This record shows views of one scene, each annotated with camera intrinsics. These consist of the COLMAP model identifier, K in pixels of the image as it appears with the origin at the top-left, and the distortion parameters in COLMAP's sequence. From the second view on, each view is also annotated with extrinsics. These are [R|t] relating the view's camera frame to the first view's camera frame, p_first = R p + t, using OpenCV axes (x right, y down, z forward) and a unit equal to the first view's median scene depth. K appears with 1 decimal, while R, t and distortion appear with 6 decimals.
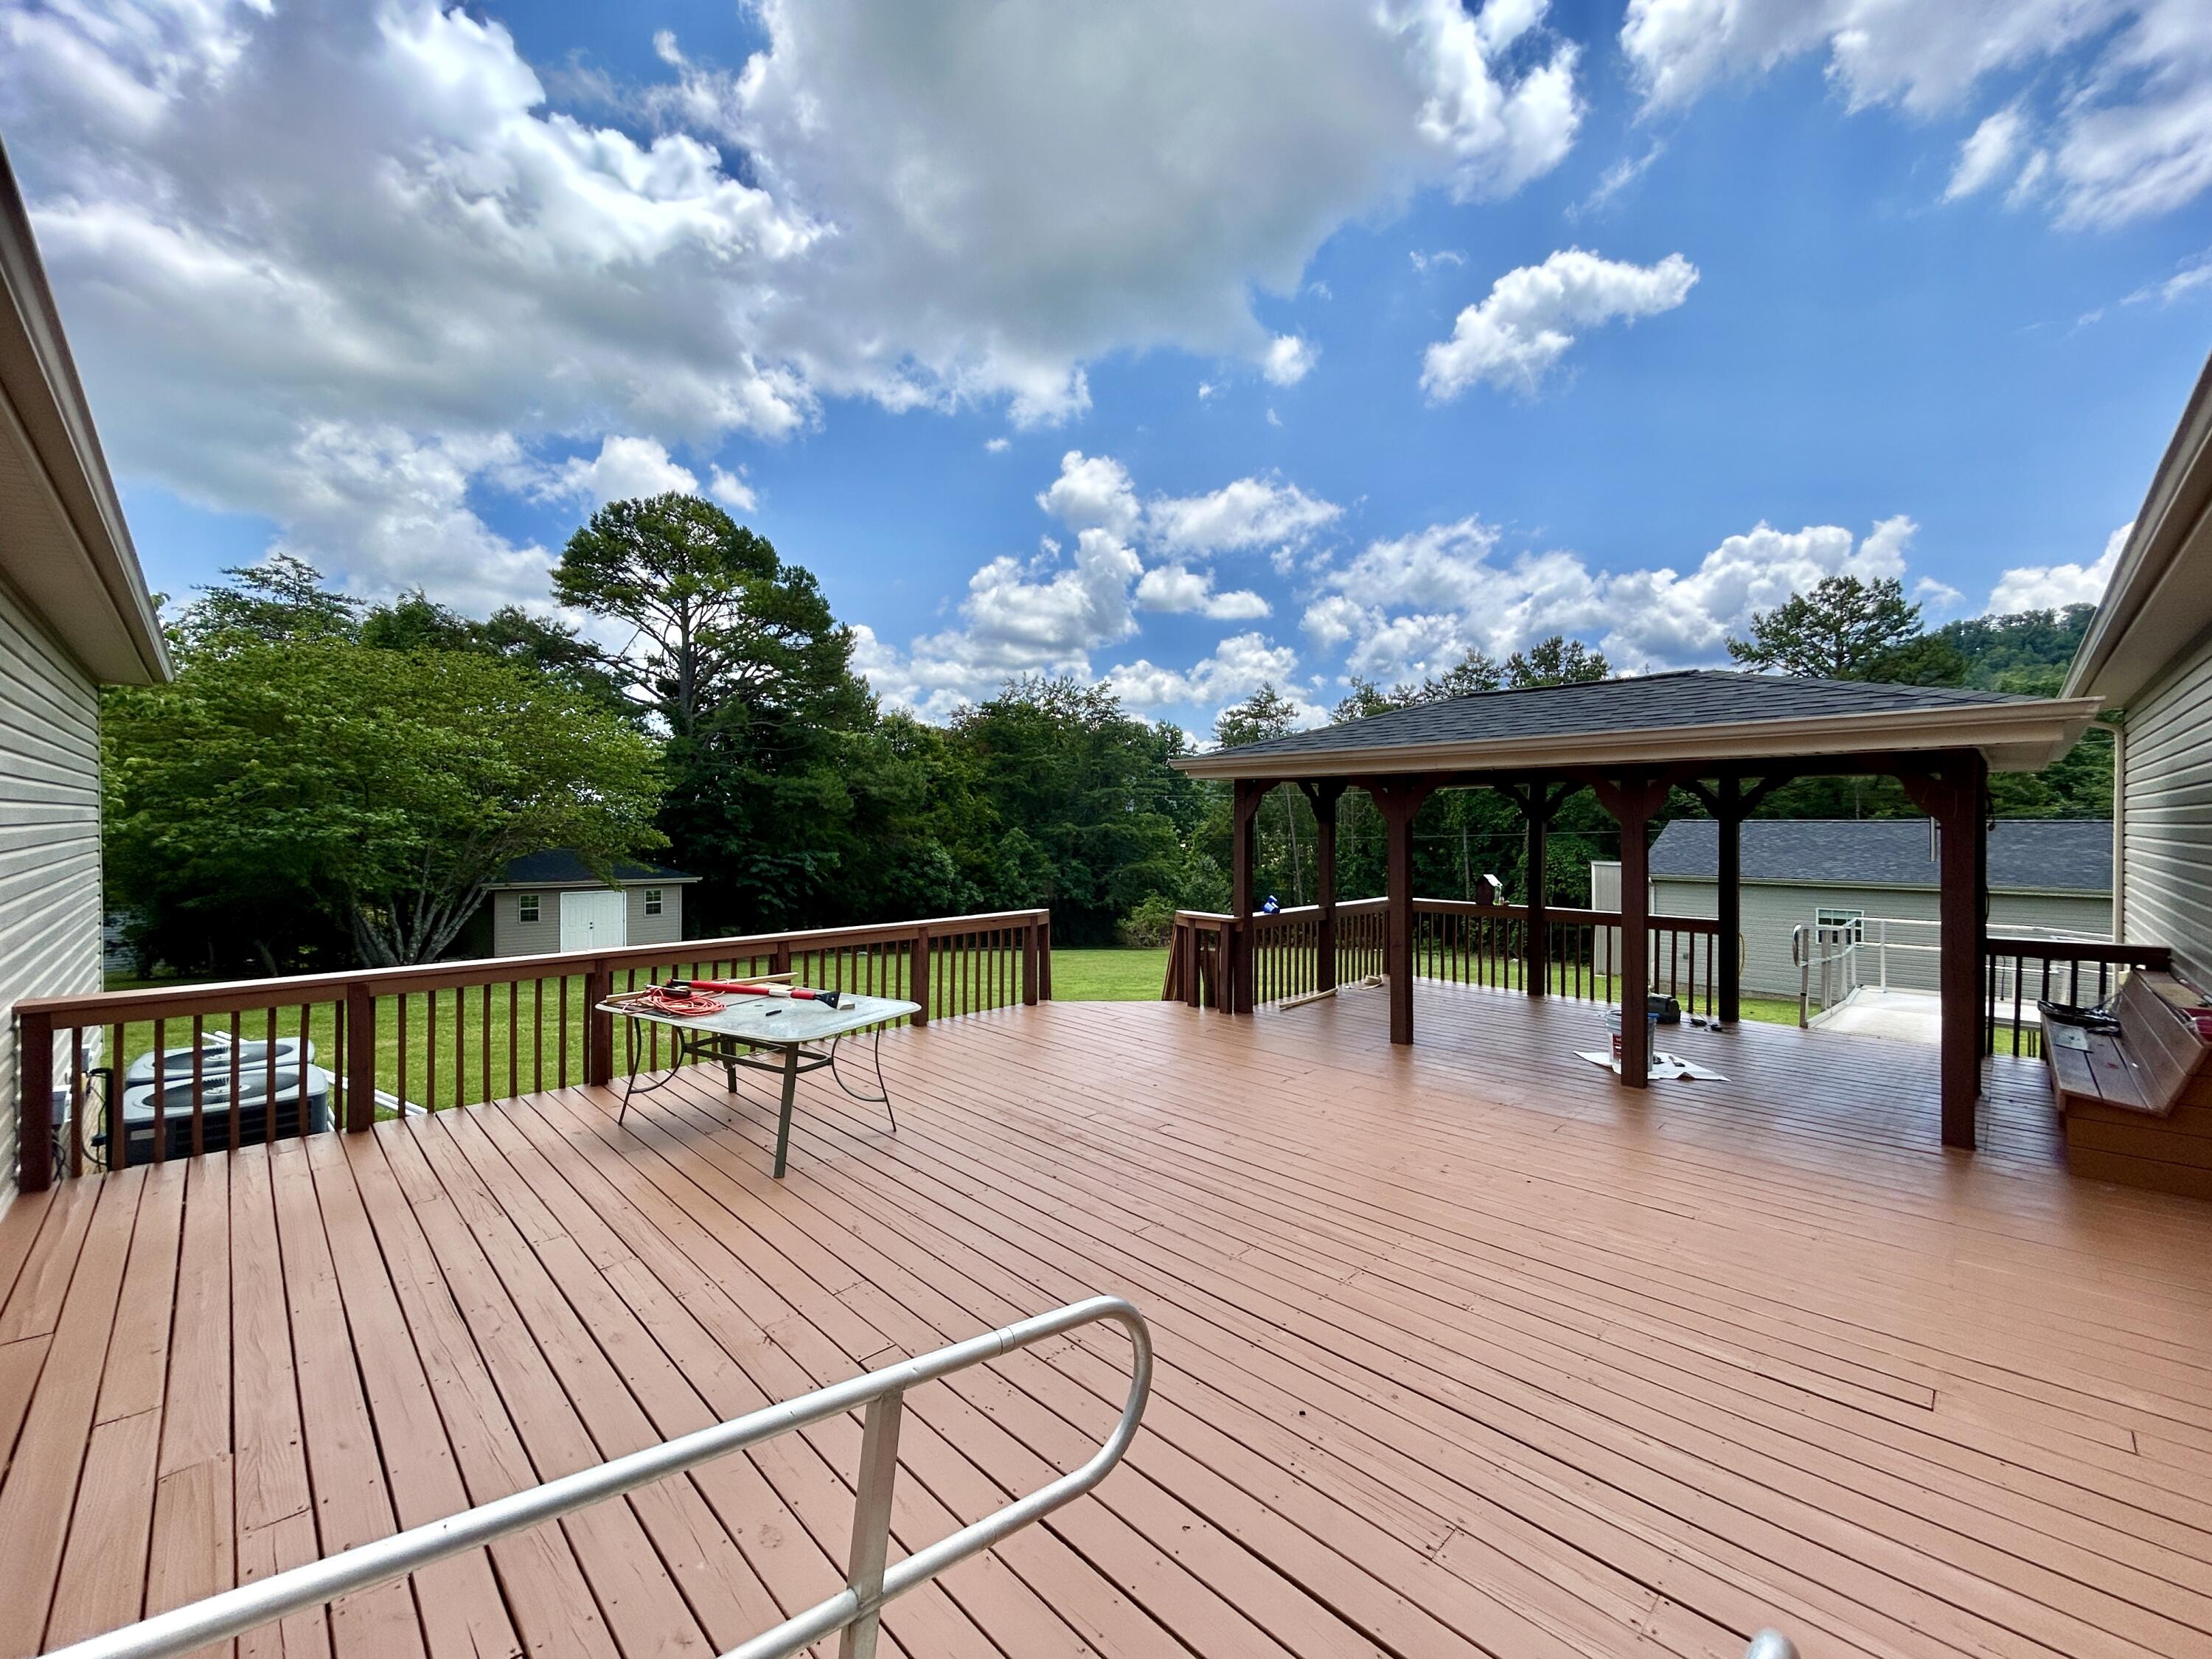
lens RADIAL K [[894.3, 0, 1097.7], [0, 894.3, 823.0], [0, 0, 1]] dist [0.000834, -0.000267]
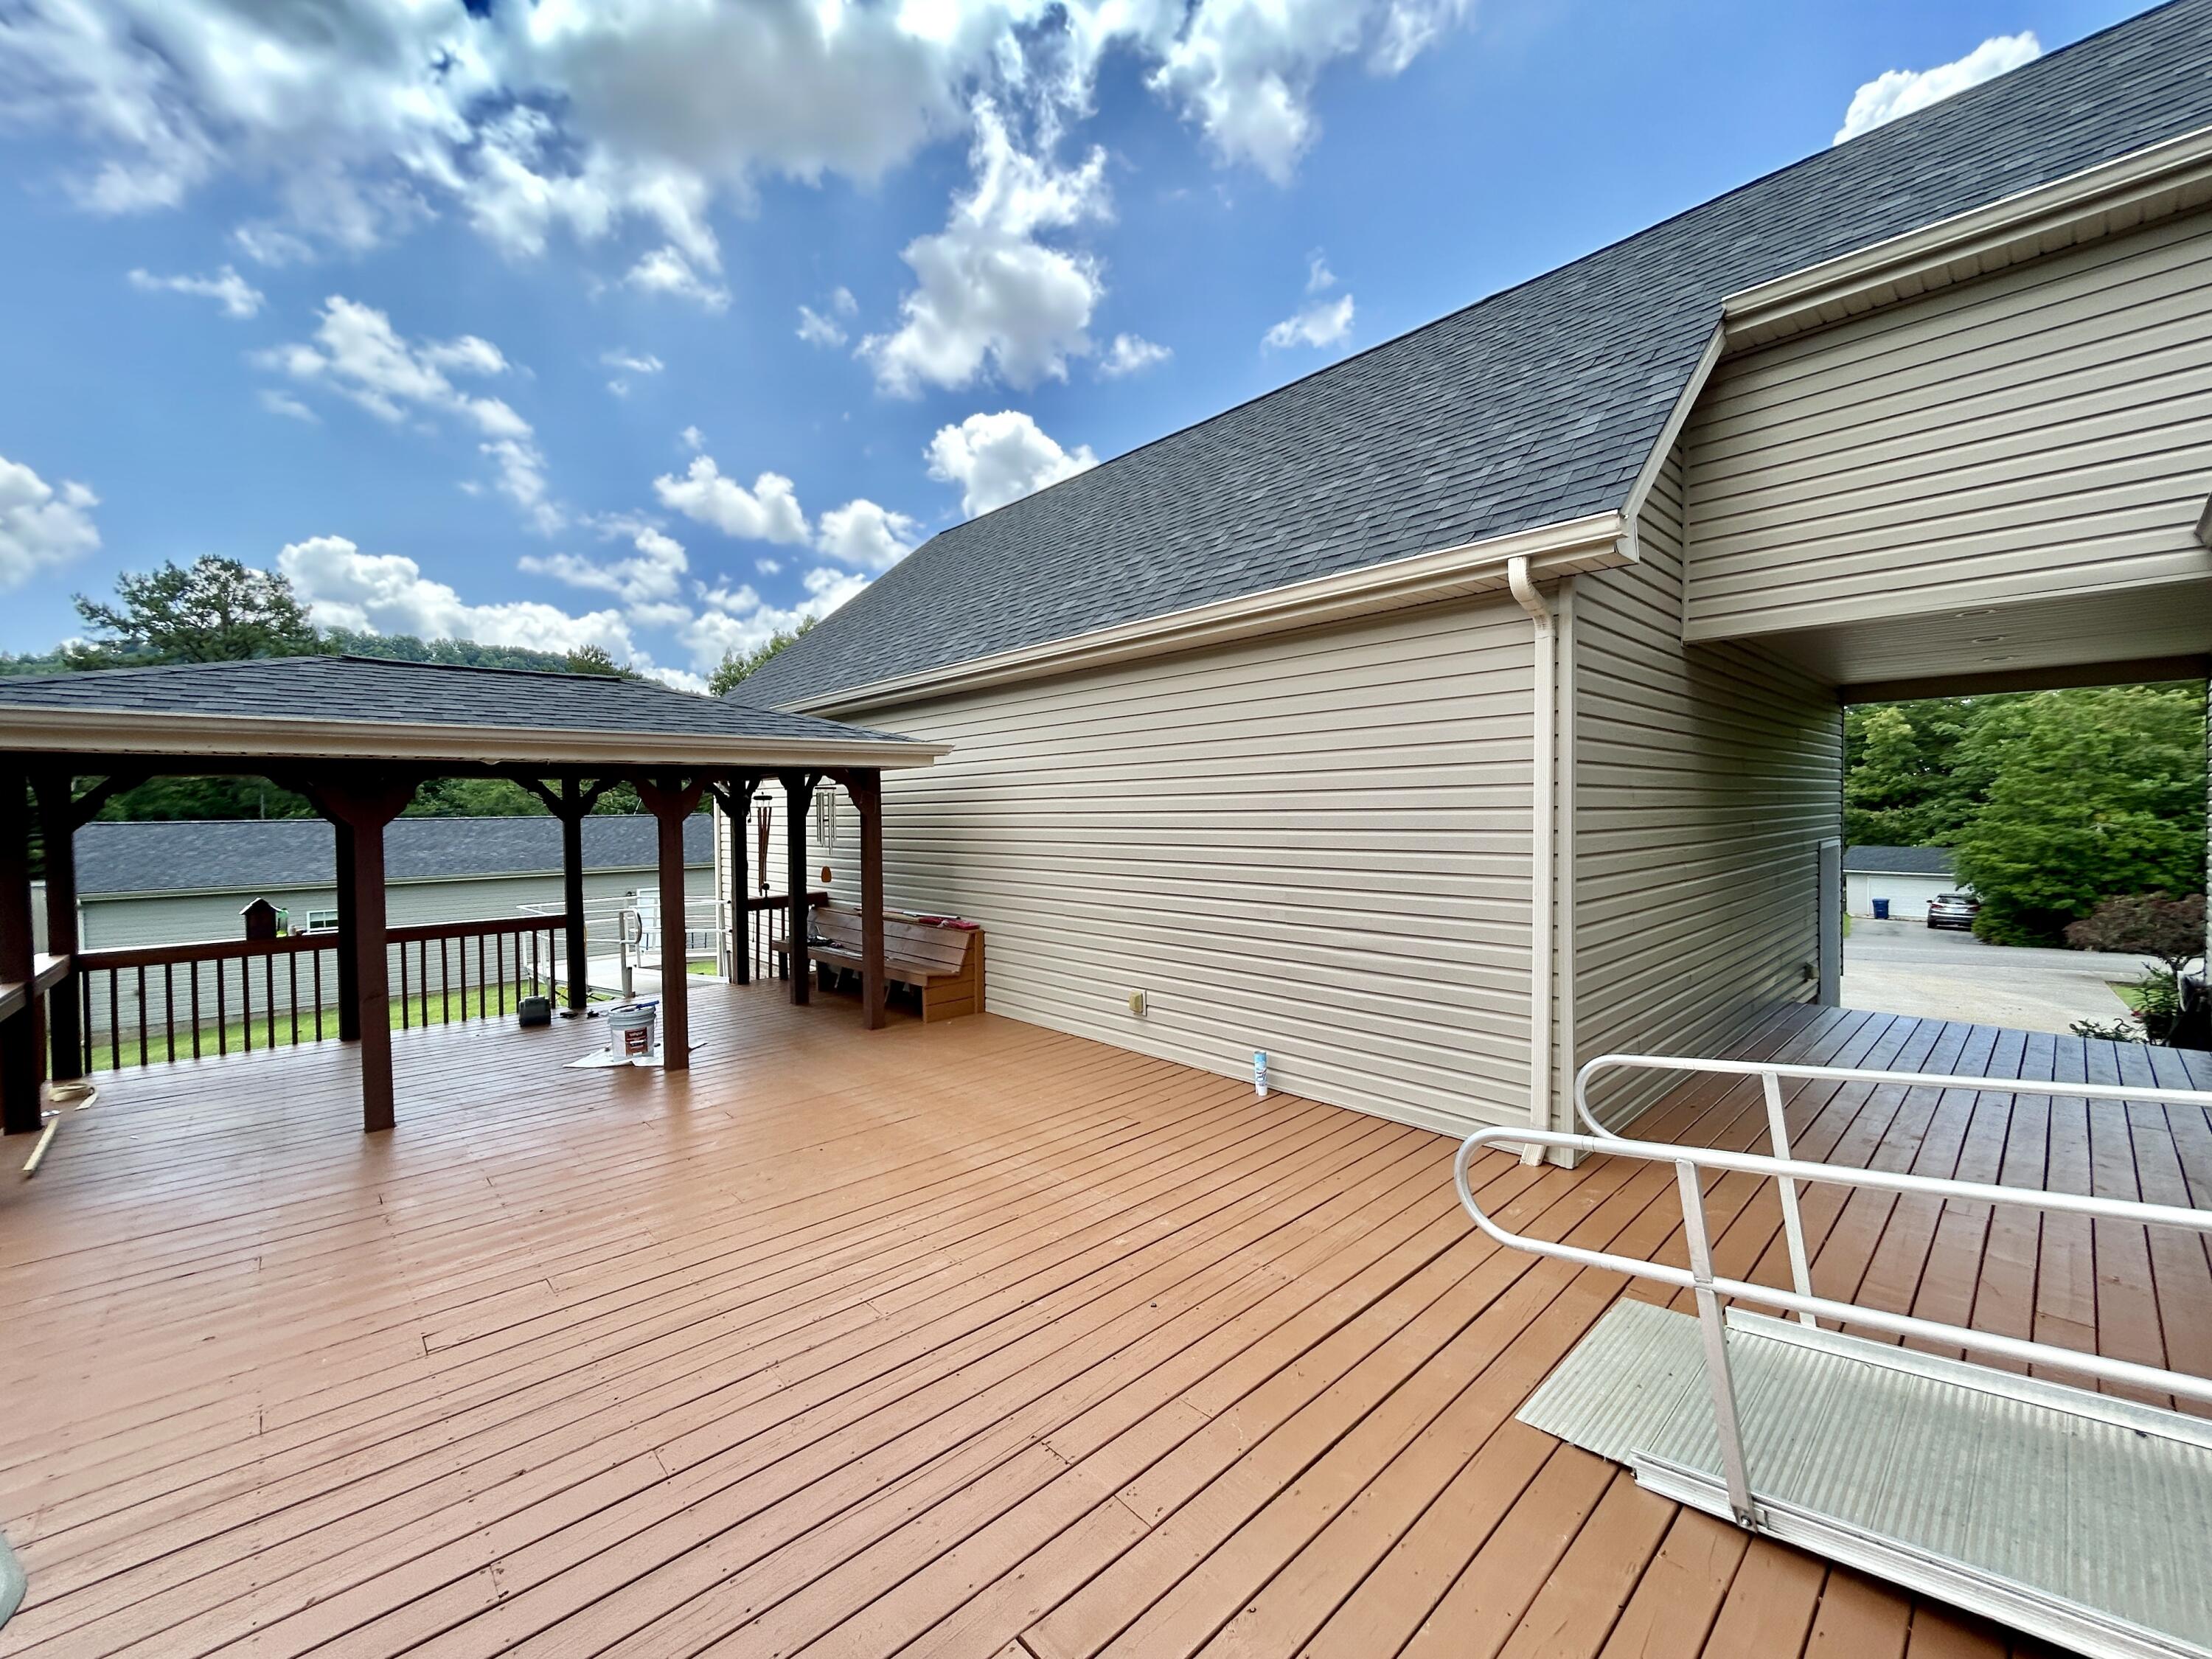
lens RADIAL K [[894.3, 0, 1100.5], [0, 894.3, 823.6], [0, 0, 1]] dist [0.000834, -0.000267]
pose [[0.032125, -0.019150, 0.999300, -0.116839], [0.018617, 0.999654, 0.018558, -0.001422], [-0.999310, 0.018008, 0.032471, 0.124570]]
